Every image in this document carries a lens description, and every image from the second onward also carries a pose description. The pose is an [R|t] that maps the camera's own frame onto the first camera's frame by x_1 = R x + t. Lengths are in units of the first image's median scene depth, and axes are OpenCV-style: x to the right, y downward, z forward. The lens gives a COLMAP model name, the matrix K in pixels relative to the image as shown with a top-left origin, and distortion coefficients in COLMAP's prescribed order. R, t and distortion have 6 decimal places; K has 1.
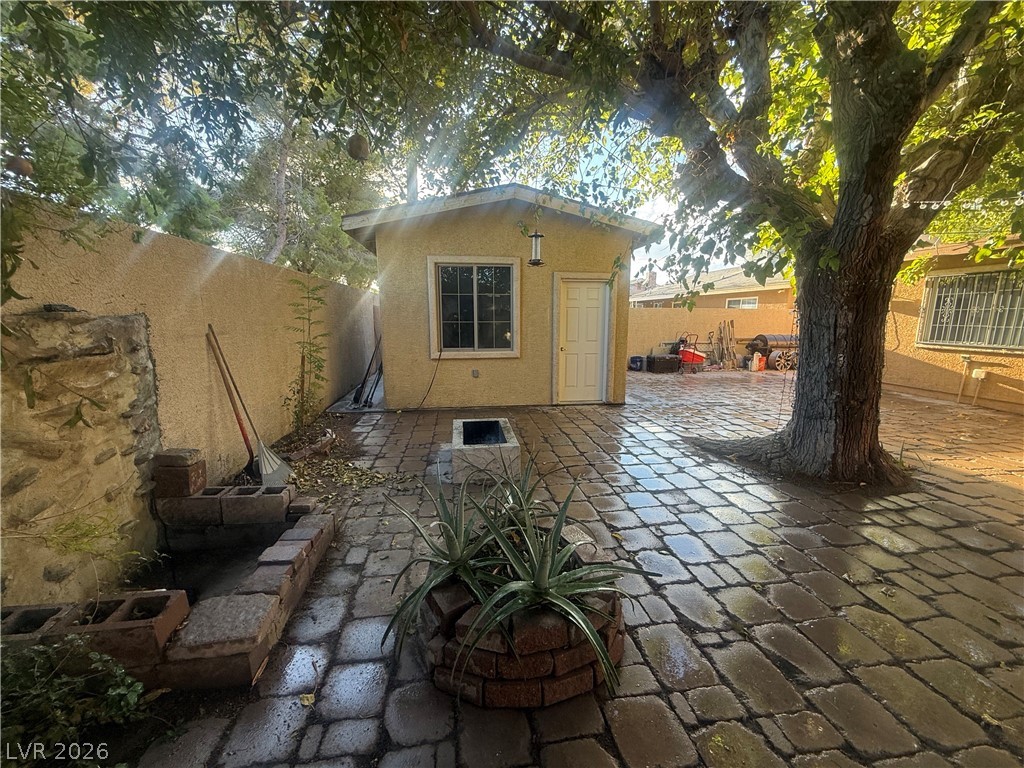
lens RADIAL K [[413.3, 0, 509.2], [0, 413.3, 387.4], [0, 0, 1]] dist [0.000290, 0.000619]
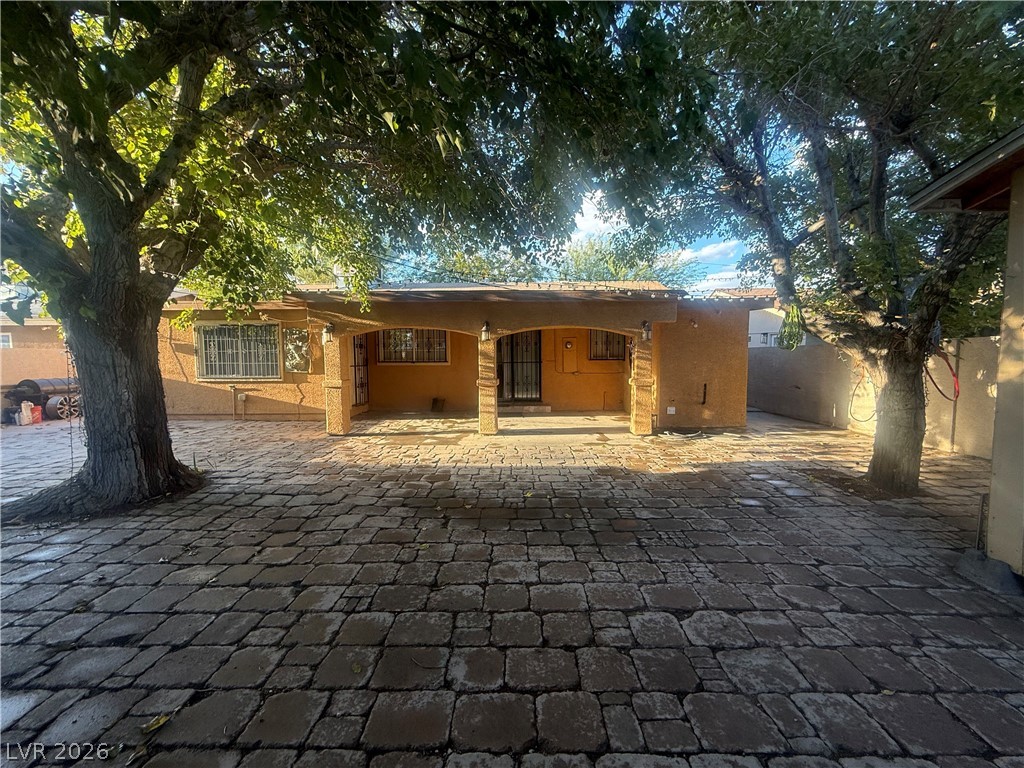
lens RADIAL K [[413.3, 0, 513.8], [0, 413.3, 385.3], [0, 0, 1]] dist [0.000290, 0.000619]
pose [[0.157795, -0.075541, 0.984578, -0.147931], [0.175228, 0.983388, 0.047366, 0.041039], [-0.971800, 0.165052, 0.168411, -0.232332]]
